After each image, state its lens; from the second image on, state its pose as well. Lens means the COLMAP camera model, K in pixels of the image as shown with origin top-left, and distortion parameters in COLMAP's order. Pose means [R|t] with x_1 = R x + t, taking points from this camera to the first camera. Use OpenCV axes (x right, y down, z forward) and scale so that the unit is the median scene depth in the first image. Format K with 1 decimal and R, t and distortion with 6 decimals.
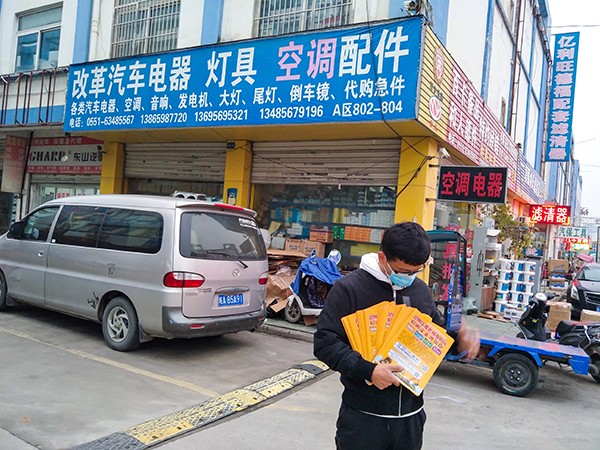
lens RADIAL K [[509.7, 0, 300.0], [0, 509.7, 225.0], [0, 0, 1]] dist [-0.007079, 0.001529]
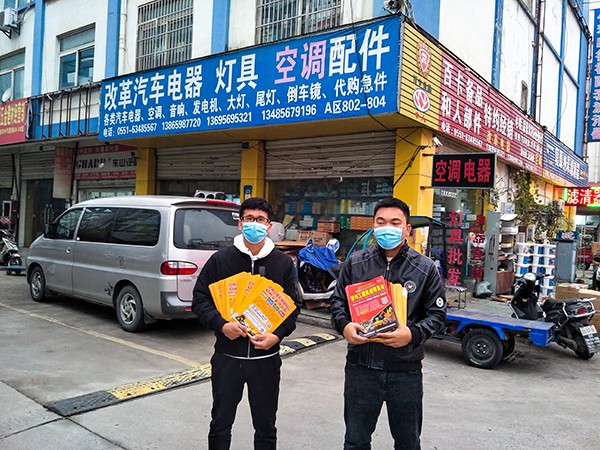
lens RADIAL K [[509.7, 0, 300.0], [0, 509.7, 225.0], [0, 0, 1]] dist [-0.007079, 0.001529]
pose [[0.992609, -0.037833, -0.115305, 0.112174], [0.039112, 0.999196, 0.008849, 0.007374], [0.114878, -0.013294, 0.993291, -0.063443]]
